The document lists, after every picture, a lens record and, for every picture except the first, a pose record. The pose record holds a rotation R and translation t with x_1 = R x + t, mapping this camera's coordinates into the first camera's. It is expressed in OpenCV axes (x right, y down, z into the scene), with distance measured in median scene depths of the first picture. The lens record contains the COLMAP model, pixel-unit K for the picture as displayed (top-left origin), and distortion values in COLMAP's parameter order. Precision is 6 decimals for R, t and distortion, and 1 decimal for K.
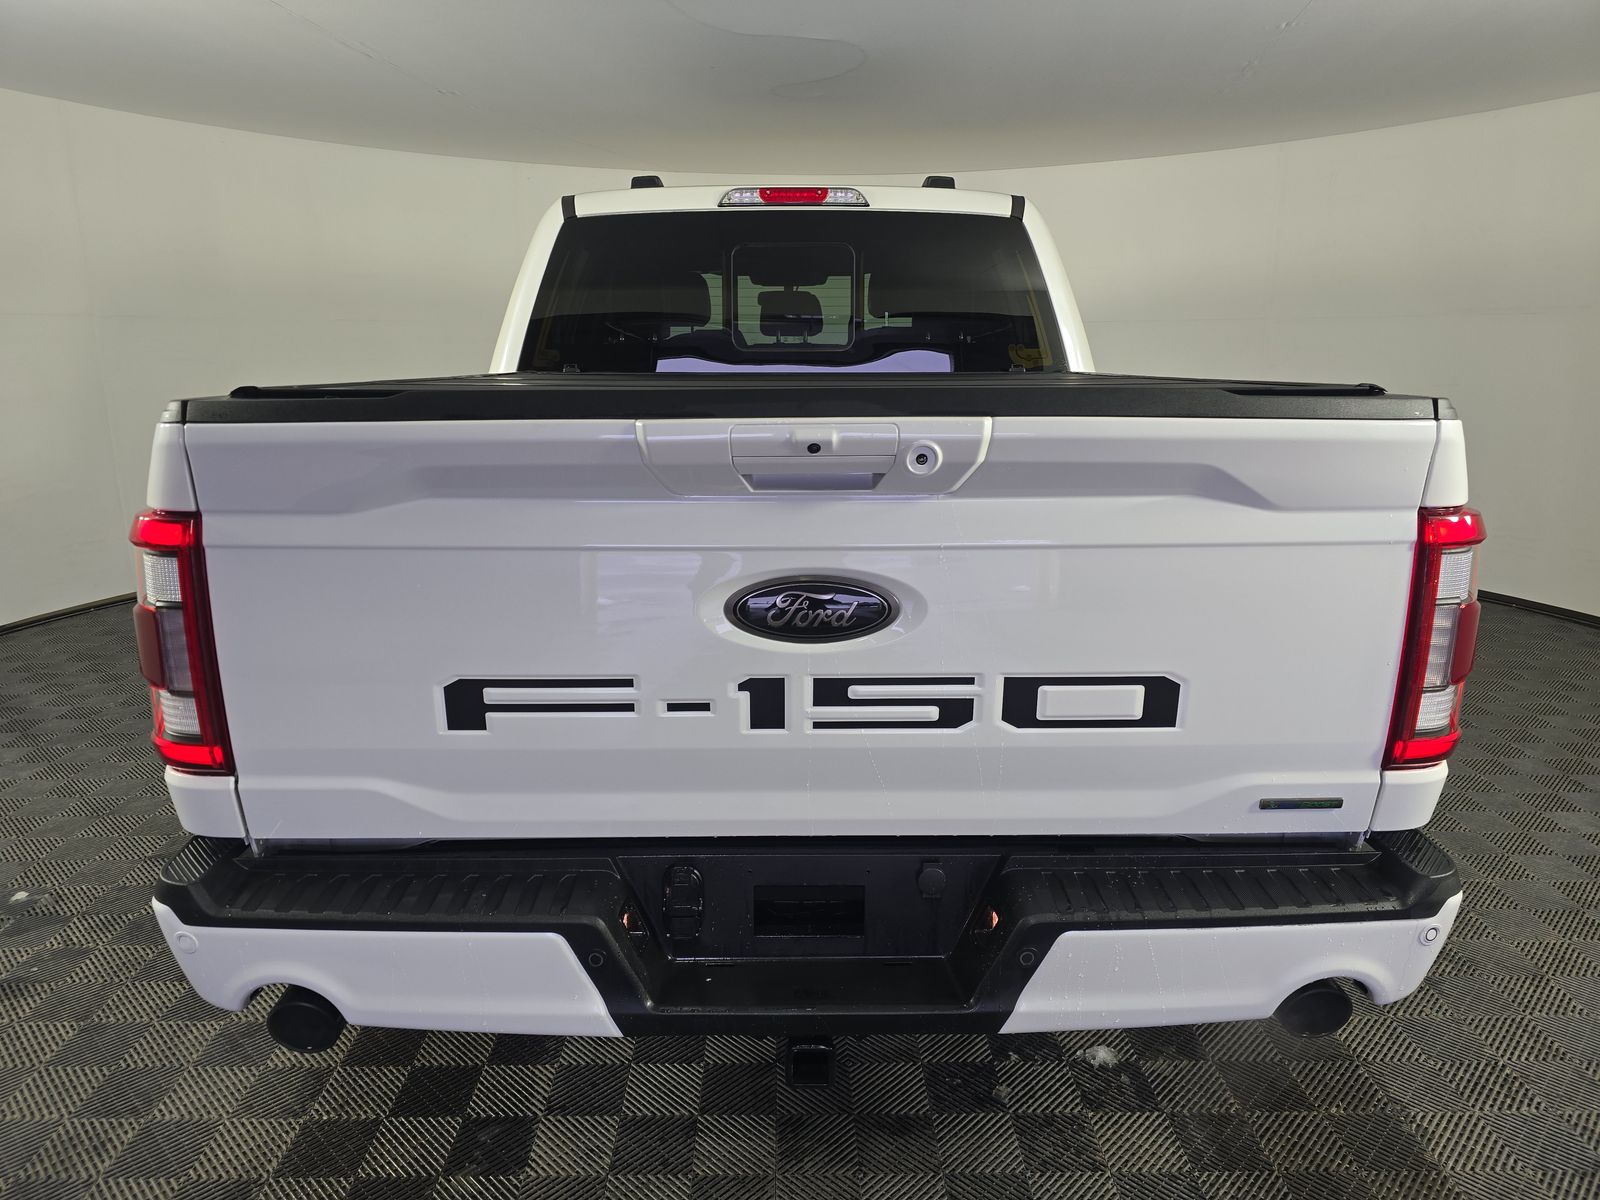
lens RADIAL K [[1080.7, 0, 800.0], [0, 1080.7, 600.0], [0, 0, 1]] dist [0.098218, -0.133176]
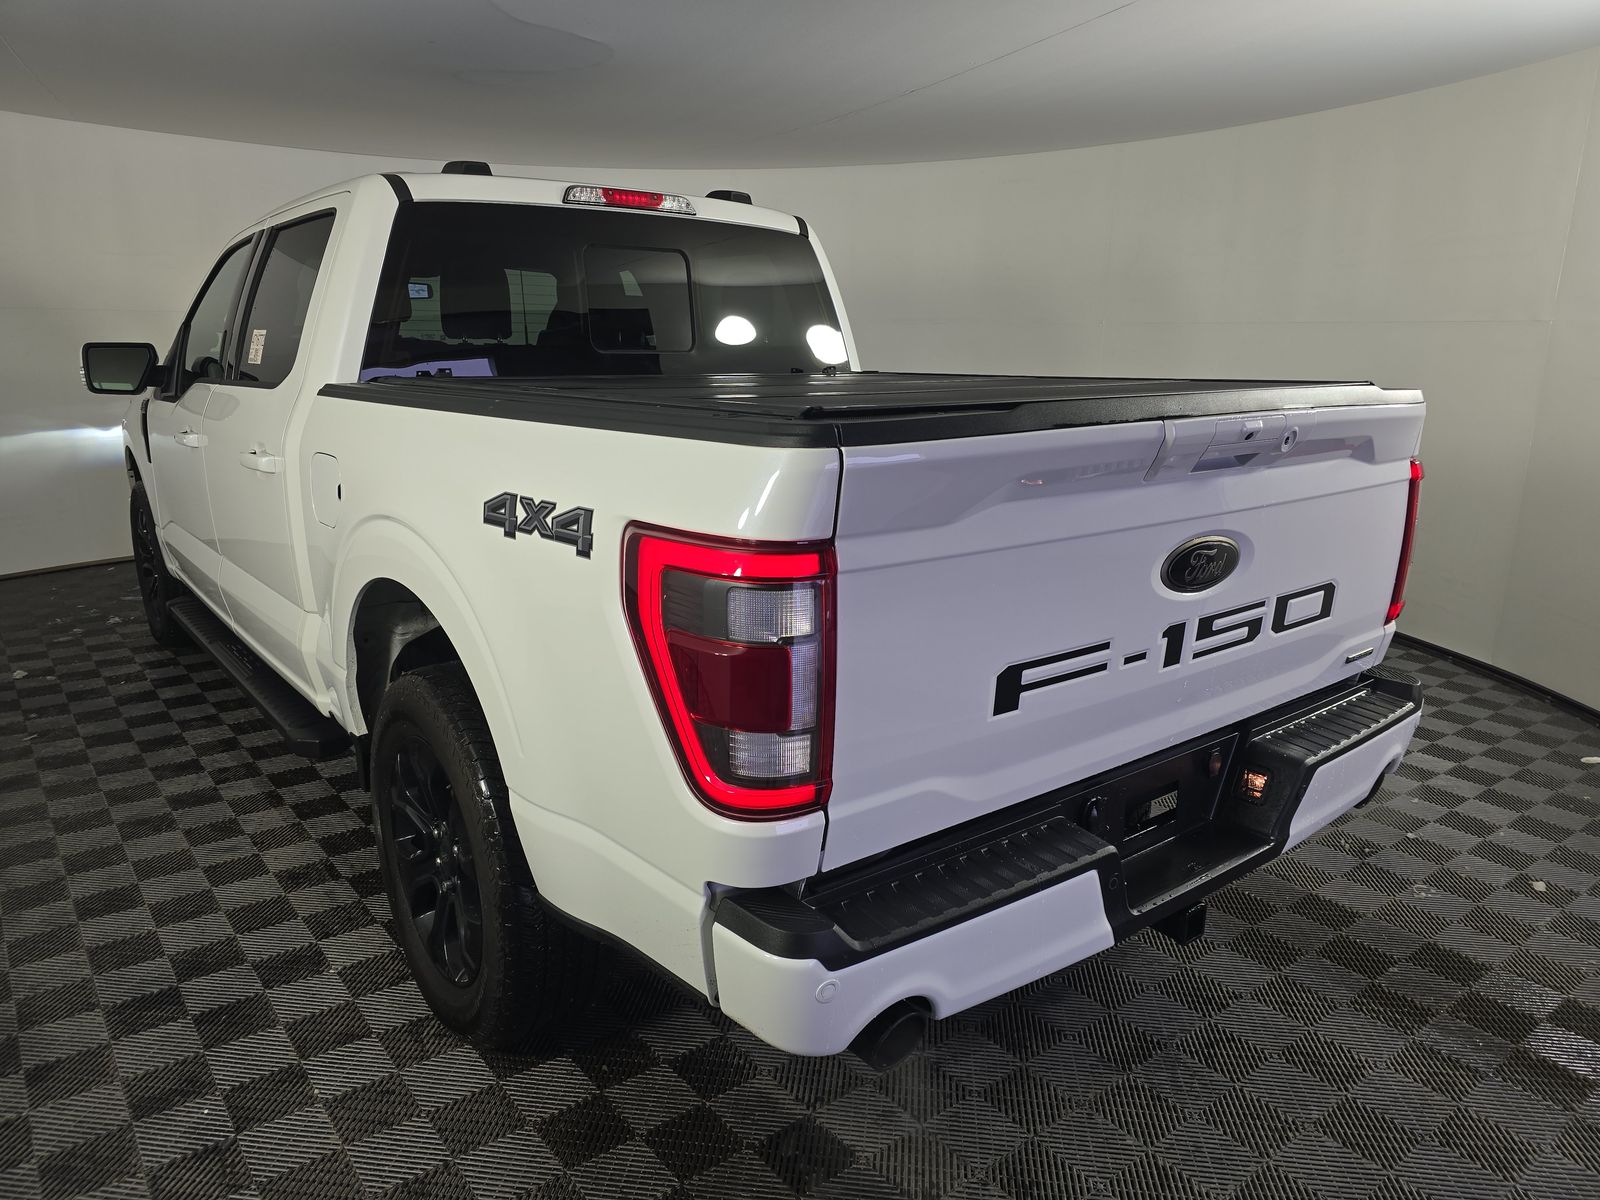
lens RADIAL K [[1063.5, 0, 797.5], [0, 1063.5, 634.4], [0, 0, 1]] dist [0.085244, -0.000698]
pose [[0.793891, -0.155804, 0.587760, -1.081765], [0.136592, 0.987607, 0.077299, -0.069384], [-0.592519, 0.018916, 0.805334, 0.259694]]
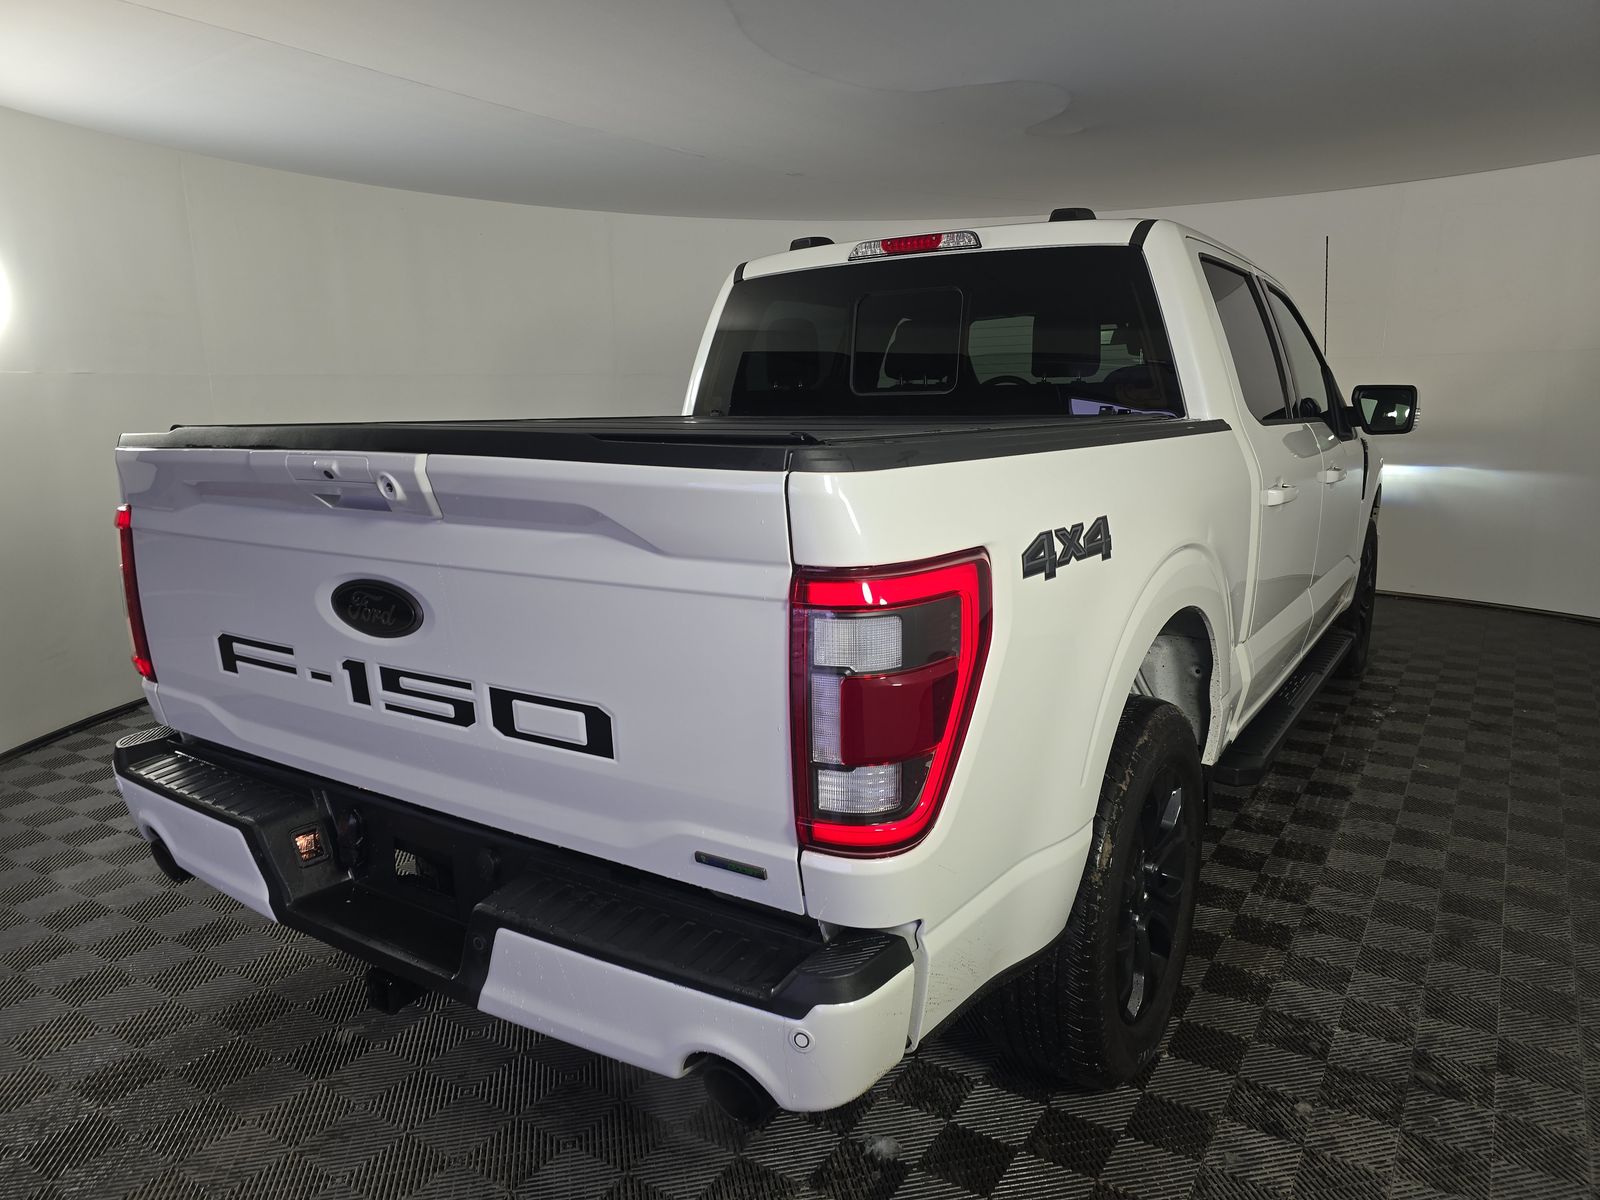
lens RADIAL K [[1080.7, 0, 800.0], [0, 1080.7, 600.0], [0, 0, 1]] dist [0.098218, -0.133176]
pose [[0.822935, 0.094763, -0.560176, 1.052976], [-0.115589, 0.993296, -0.001775, -0.051659], [0.556252, 0.066211, 0.828372, 0.241833]]
